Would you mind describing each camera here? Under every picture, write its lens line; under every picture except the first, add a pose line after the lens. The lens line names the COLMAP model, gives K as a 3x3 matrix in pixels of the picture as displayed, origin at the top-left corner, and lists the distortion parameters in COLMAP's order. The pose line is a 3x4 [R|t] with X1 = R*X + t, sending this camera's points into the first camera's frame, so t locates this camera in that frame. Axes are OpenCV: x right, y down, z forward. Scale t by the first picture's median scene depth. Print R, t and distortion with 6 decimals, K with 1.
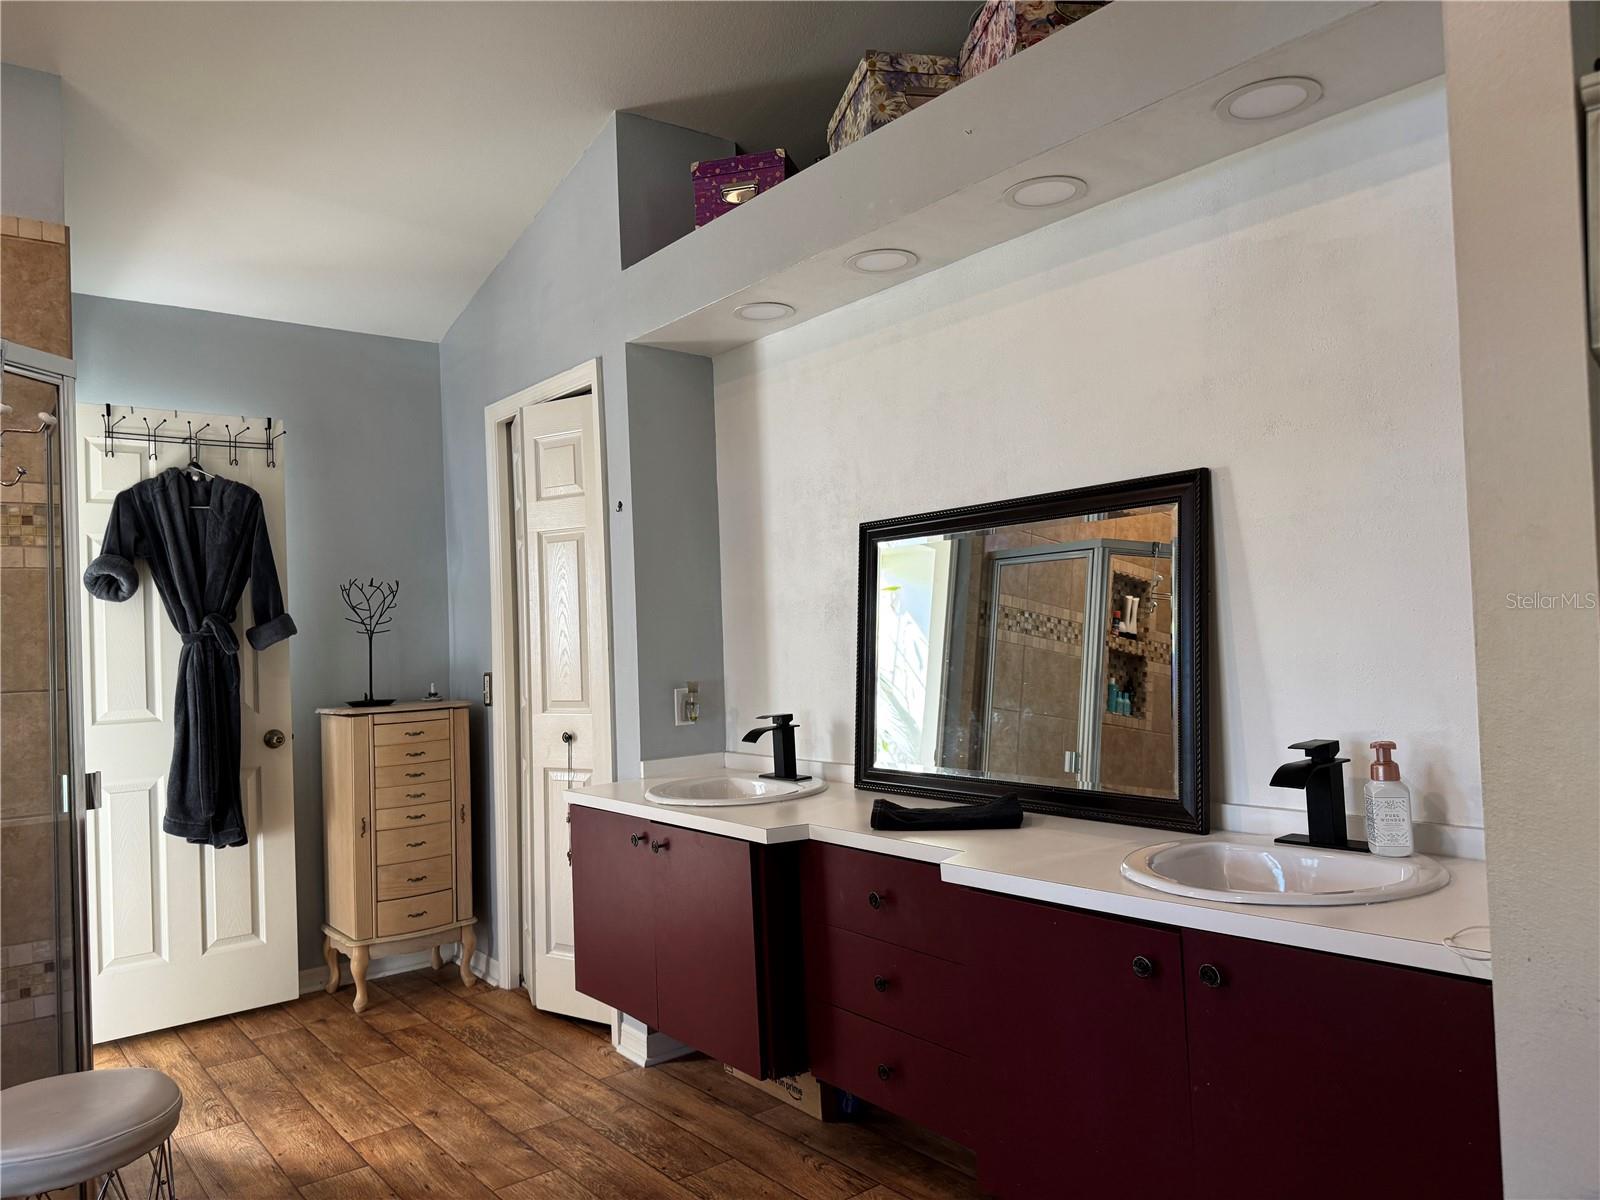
lens RADIAL K [[1129.2, 0, 795.0], [0, 1129.2, 602.1], [0, 0, 1]] dist [-0.005944, -0.001493]
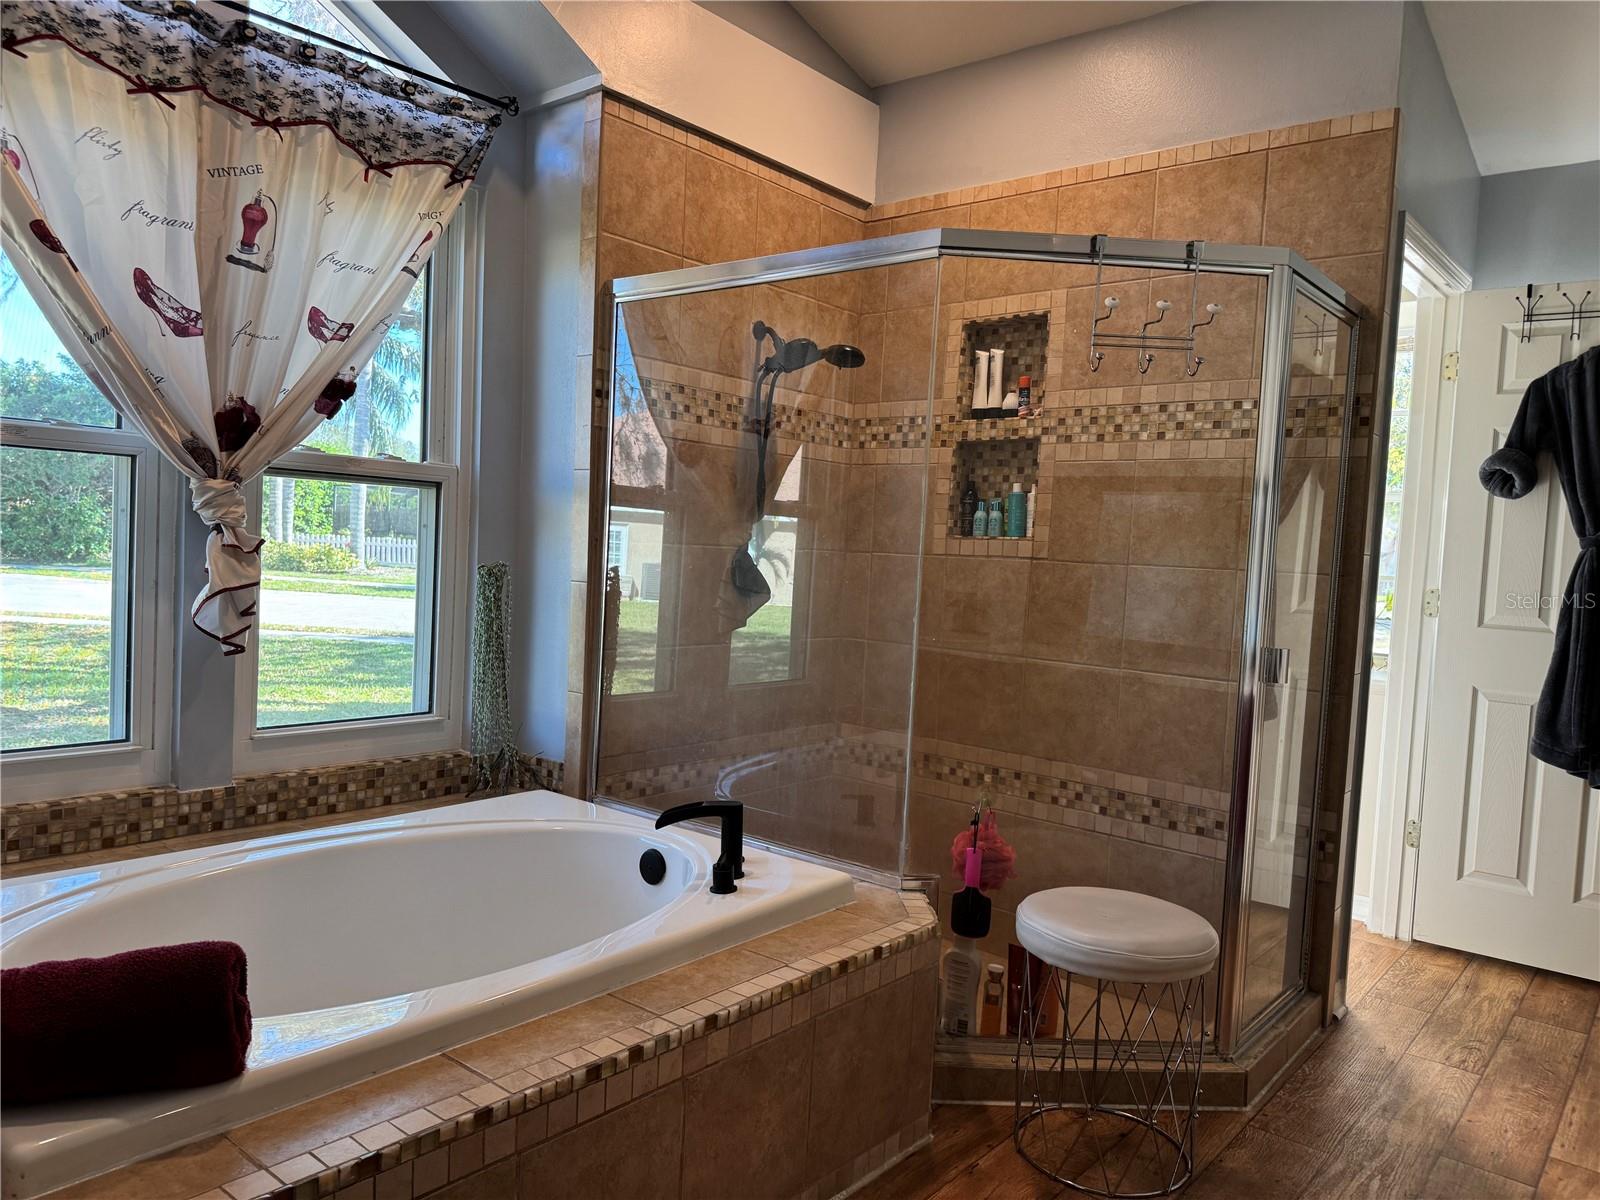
lens RADIAL K [[1129.2, 0, 795.0], [0, 1129.2, 602.1], [0, 0, 1]] dist [-0.005944, -0.001493]
pose [[0.192301, 0.099014, -0.976328, 0.202636], [-0.033340, 0.994982, 0.094339, 0.016376], [0.980770, 0.014410, 0.194637, 0.237062]]
